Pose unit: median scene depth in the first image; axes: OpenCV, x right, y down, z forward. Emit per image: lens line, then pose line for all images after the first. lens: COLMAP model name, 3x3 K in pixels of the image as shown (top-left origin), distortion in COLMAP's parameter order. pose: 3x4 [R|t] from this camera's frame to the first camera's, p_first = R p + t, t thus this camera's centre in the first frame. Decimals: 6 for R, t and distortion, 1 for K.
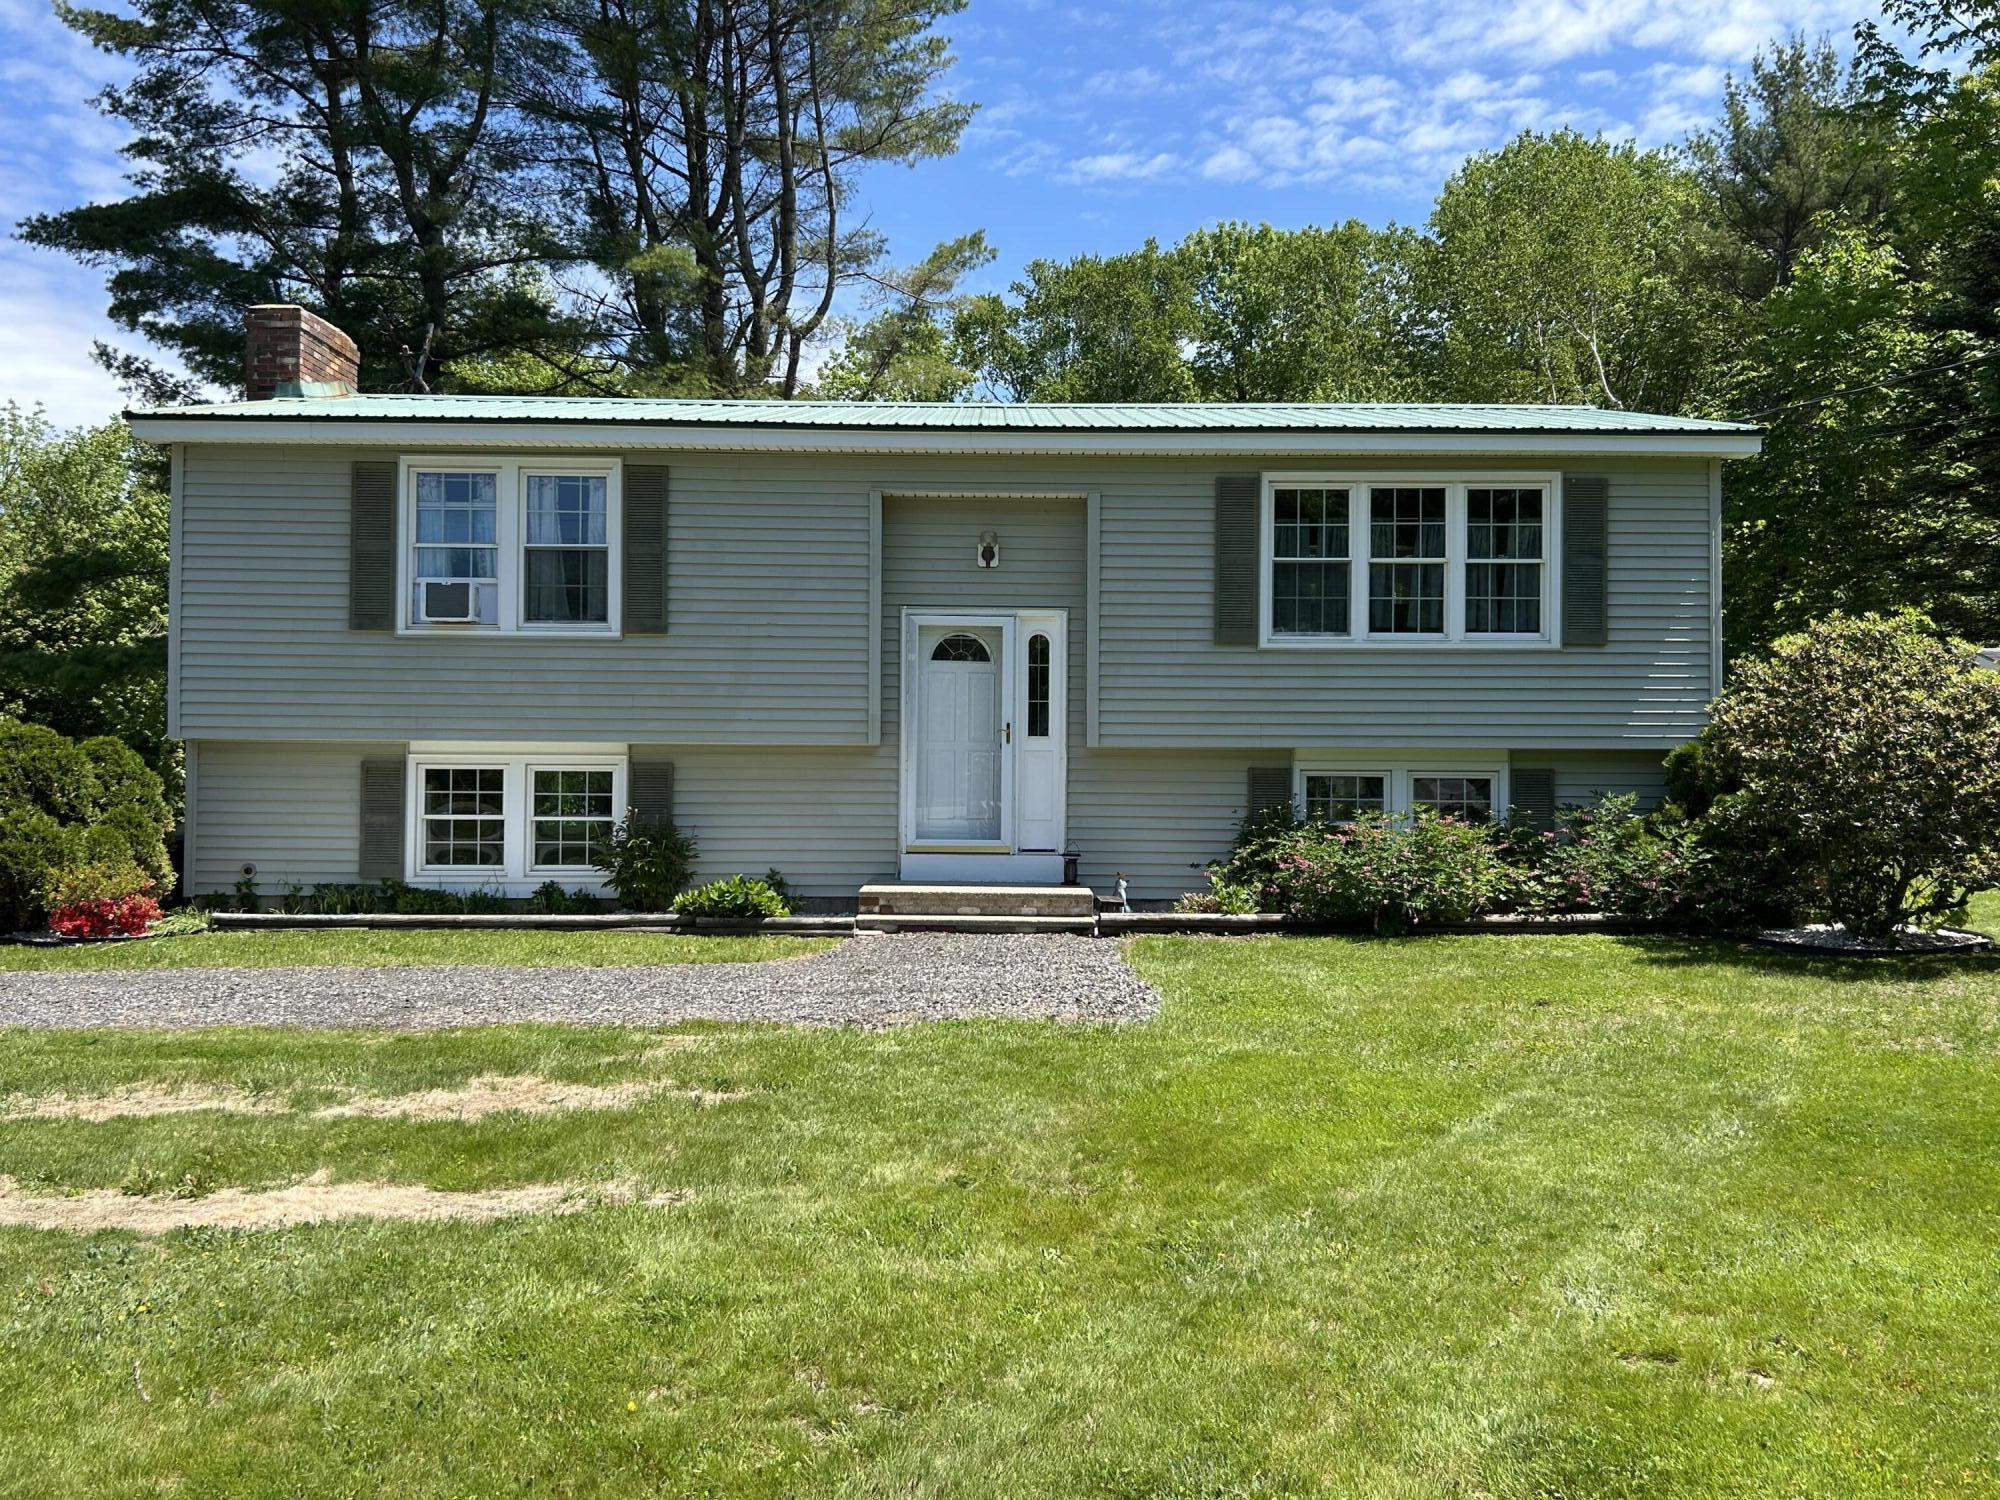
lens RADIAL K [[1650.3, 0, 1004.6], [0, 1650.3, 733.8], [0, 0, 1]] dist [0.043488, -0.040411]
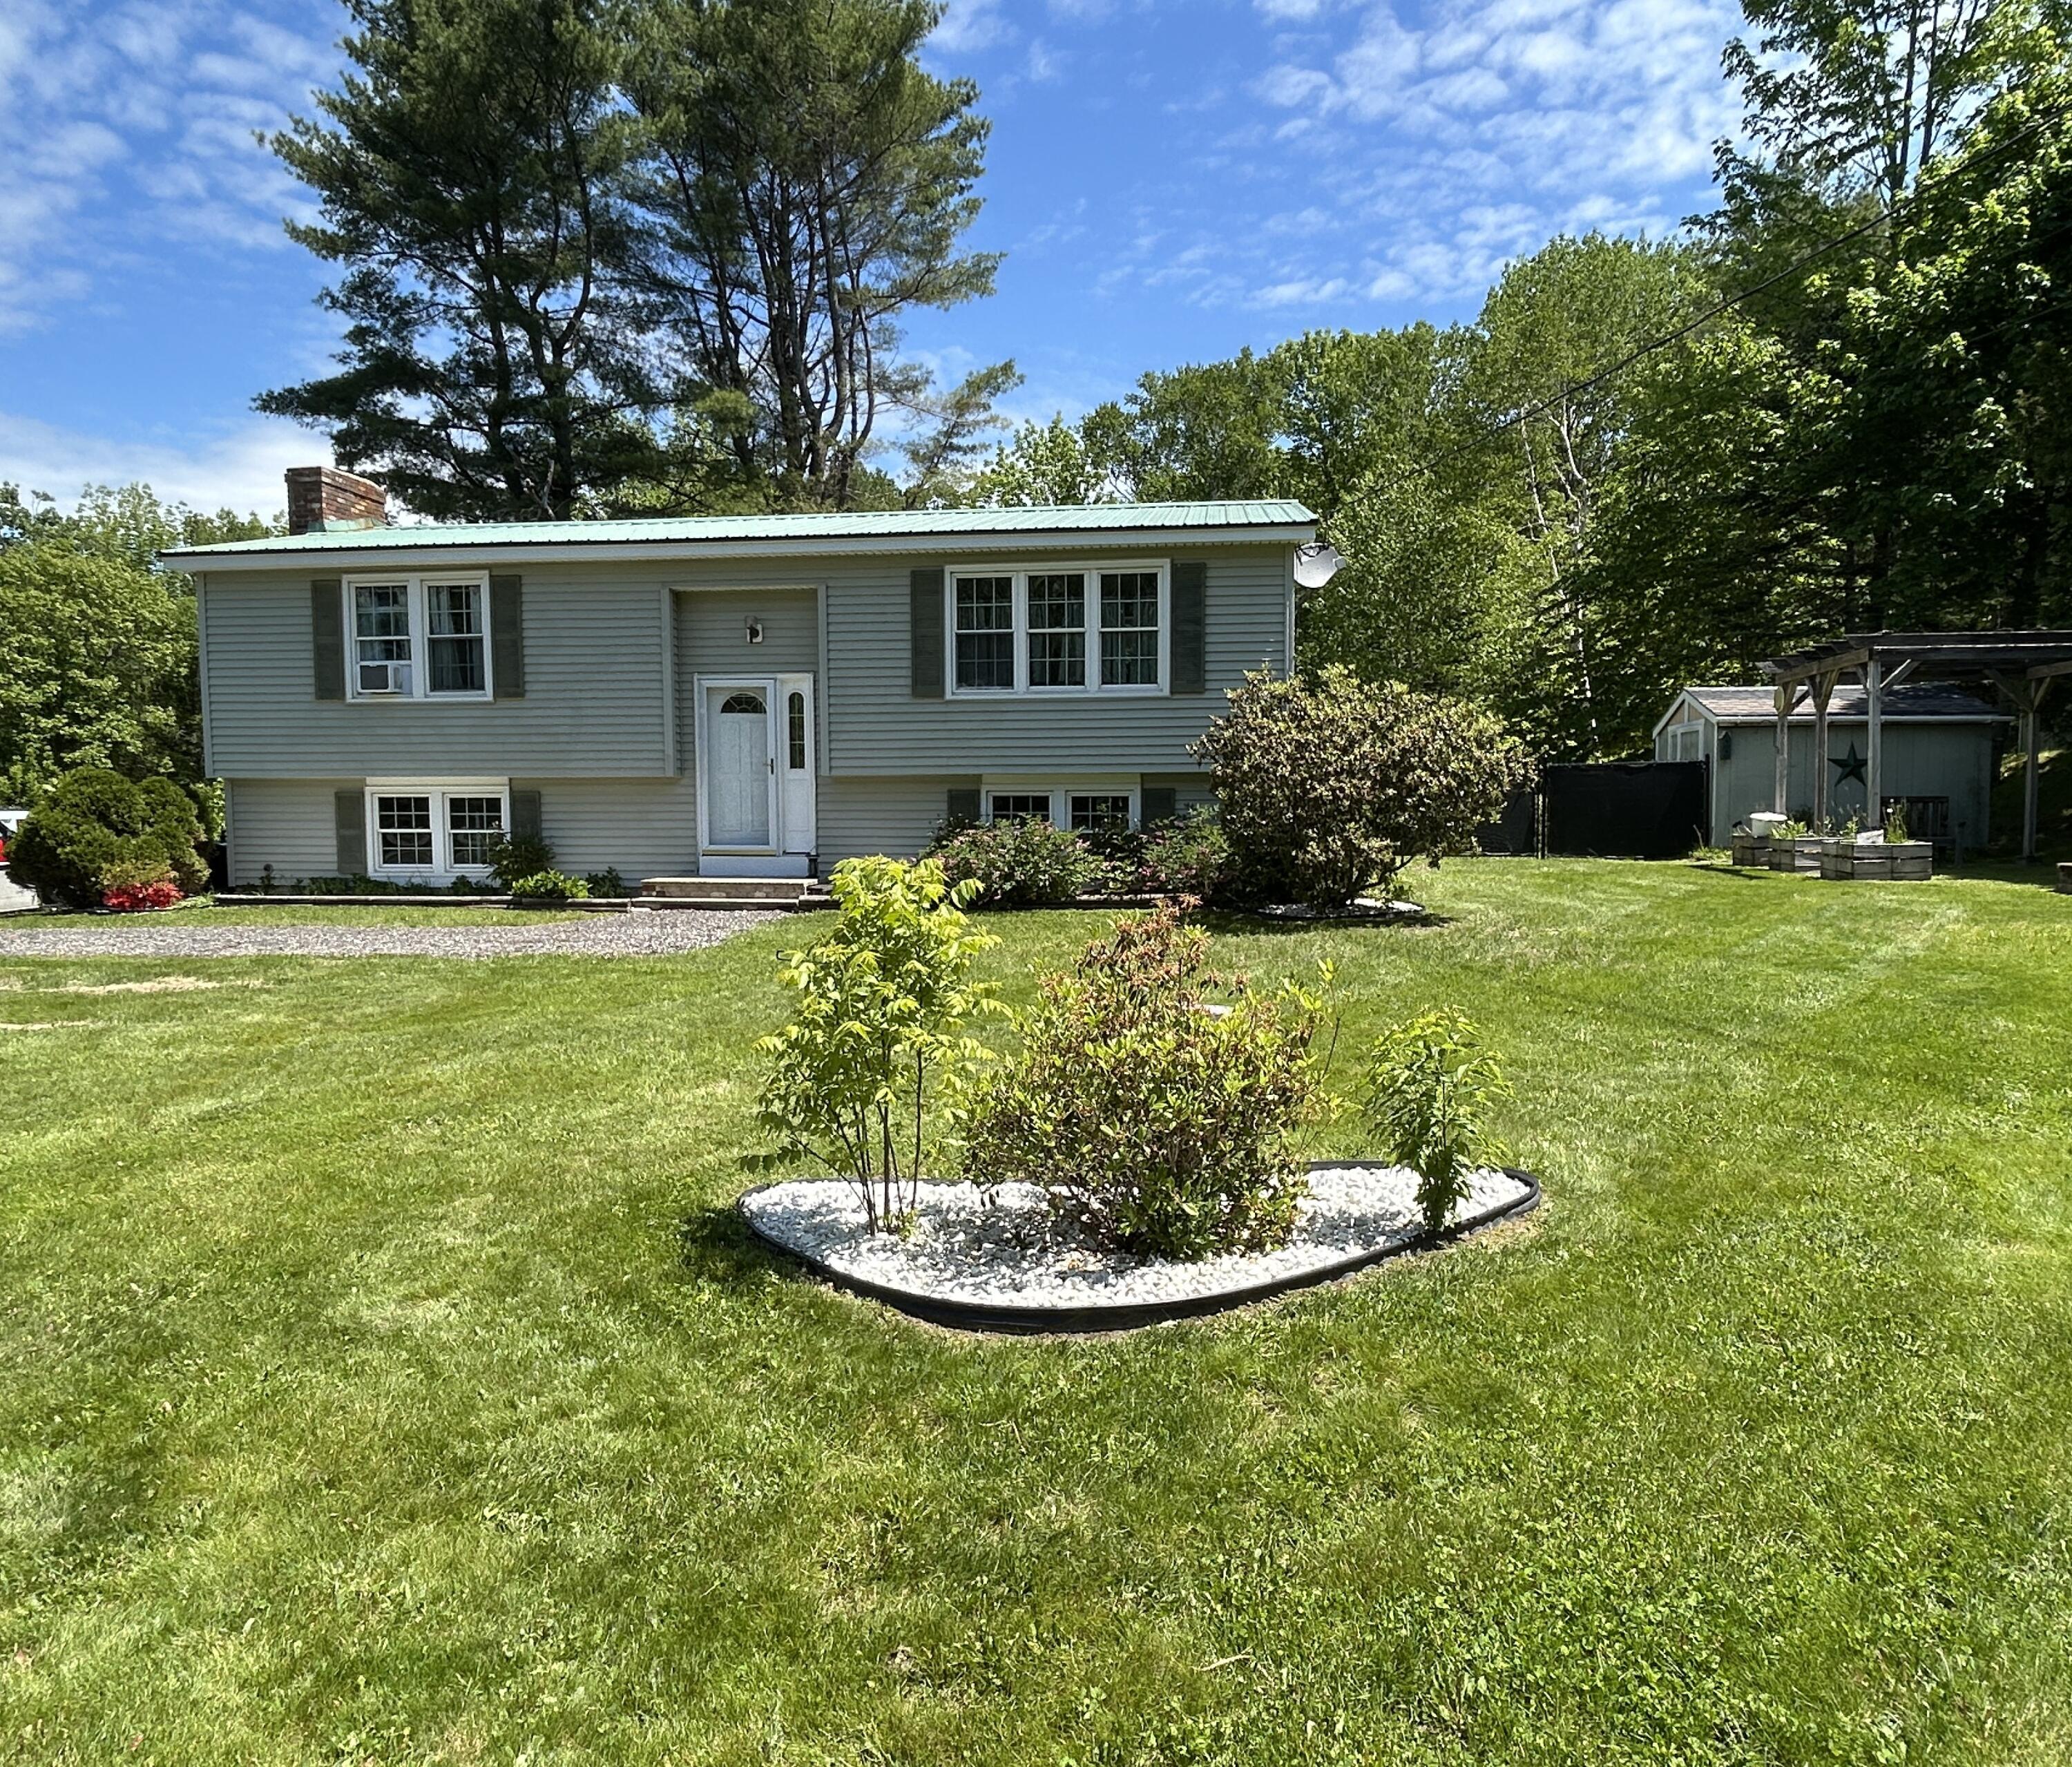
lens RADIAL K [[1389.5, 0, 1032.1], [0, 1389.5, 897.0], [0, 0, 1]] dist [0.002241, -0.001388]
pose [[0.990849, -0.000893, -0.134975, 0.368554], [0.012400, 0.996352, 0.084432, 0.012965], [0.134408, -0.085333, 0.987245, -0.110267]]
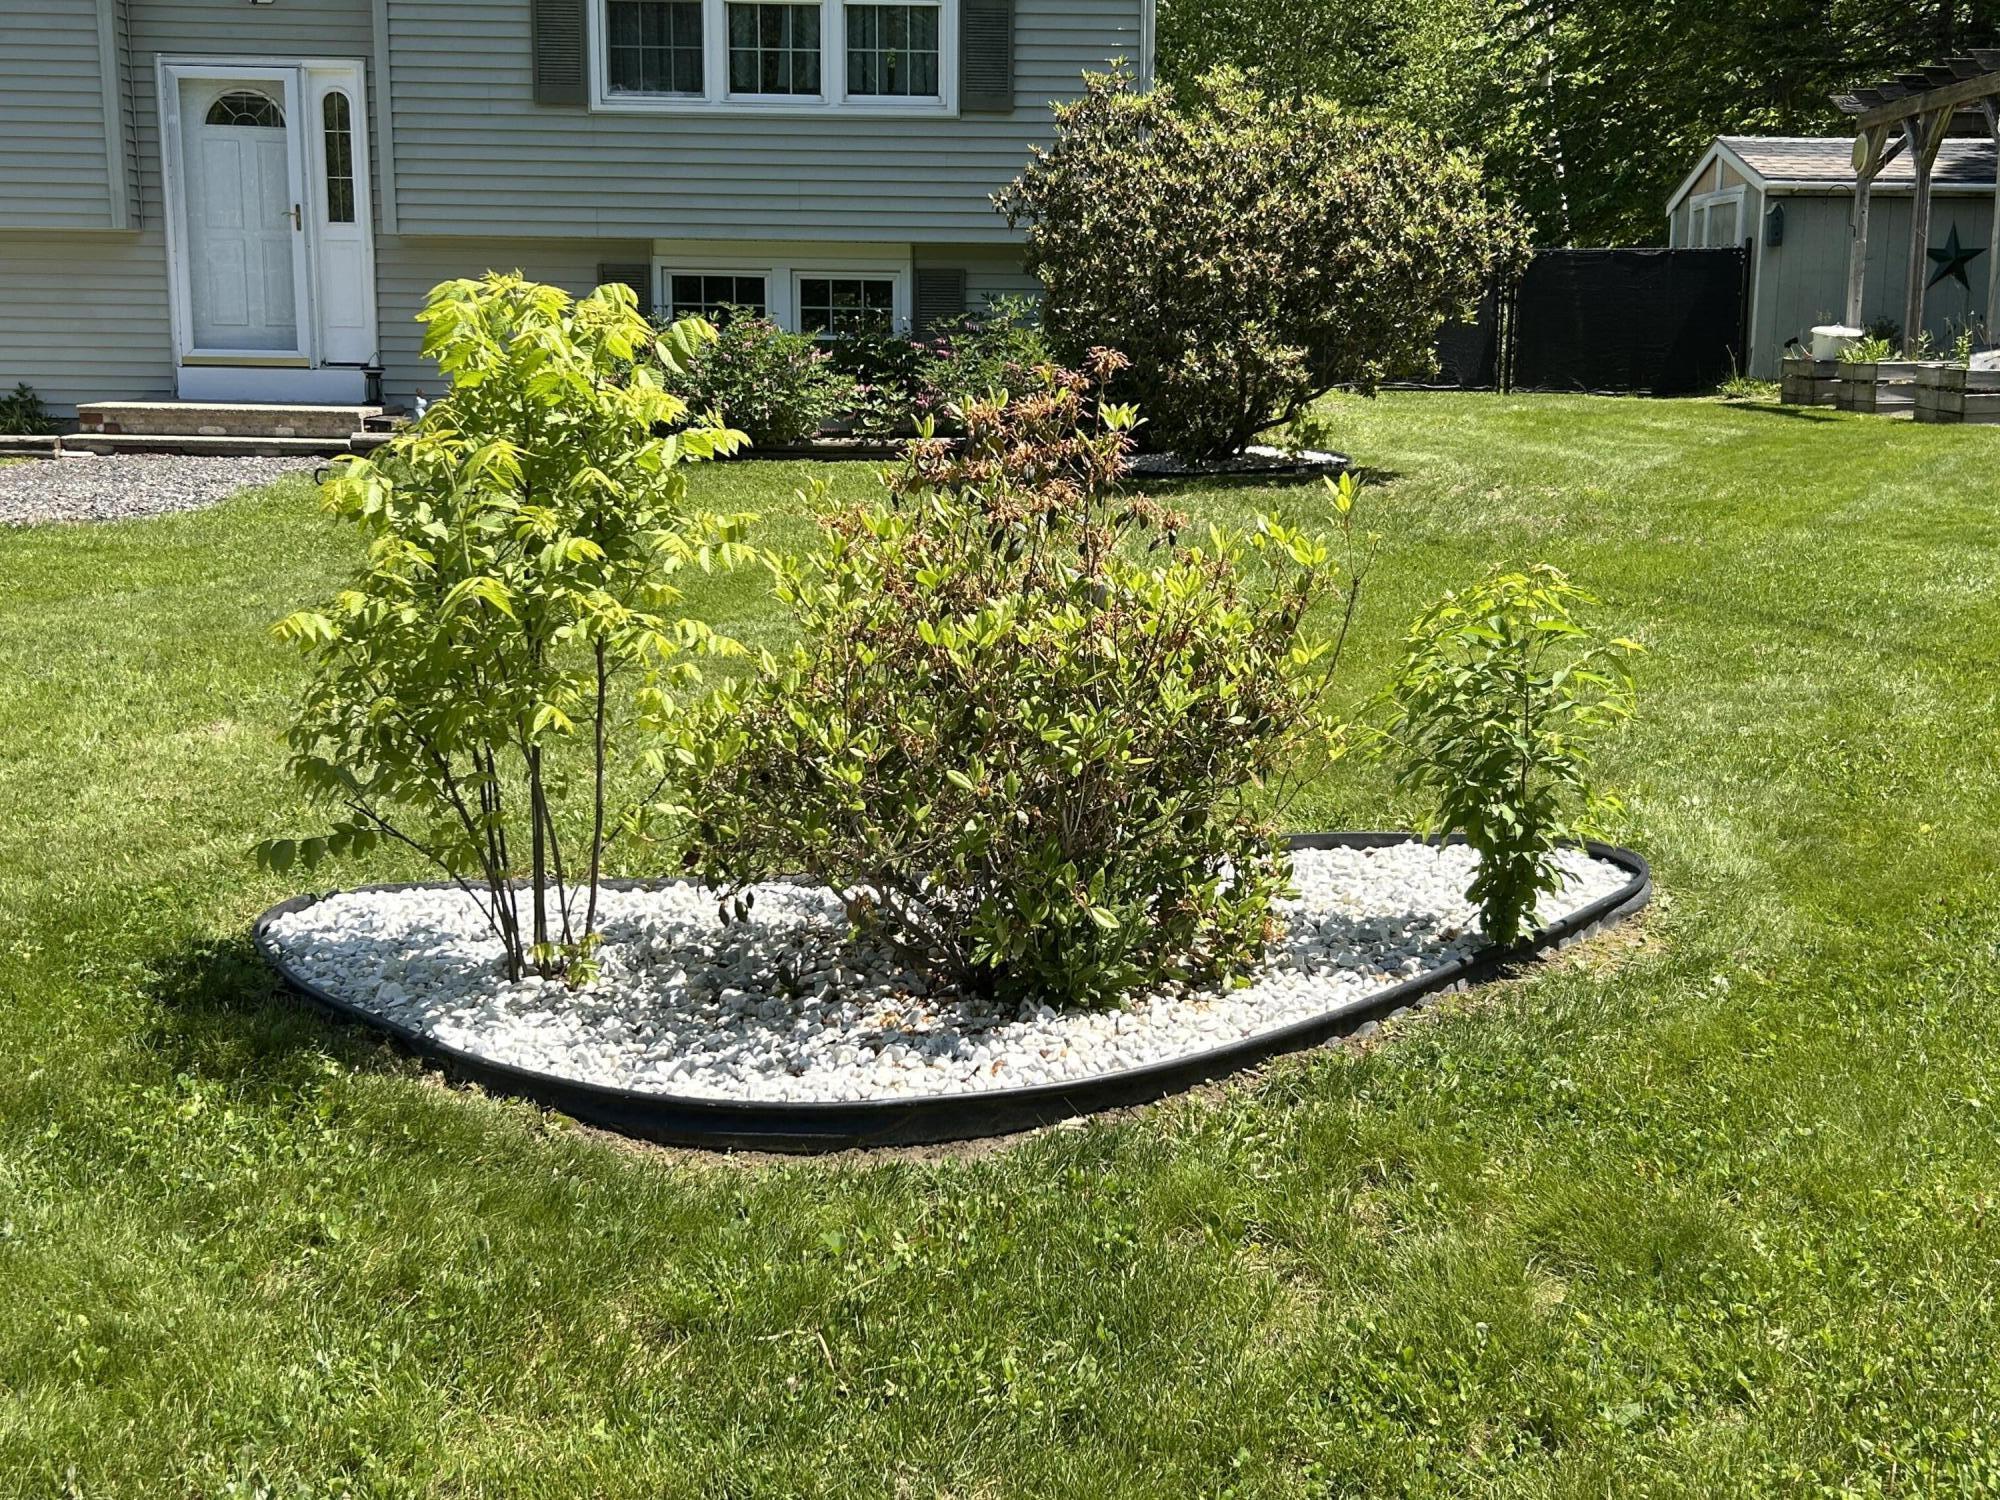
lens RADIAL K [[2104.9, 0, 1016.3], [0, 2104.9, 697.7], [0, 0, 1]] dist [0.036818, 0.000000]
pose [[0.999984, 0.005337, 0.001917, 0.356530], [-0.005610, 0.980440, 0.196740, 0.024476], [-0.000829, -0.196748, 0.980454, -0.074937]]
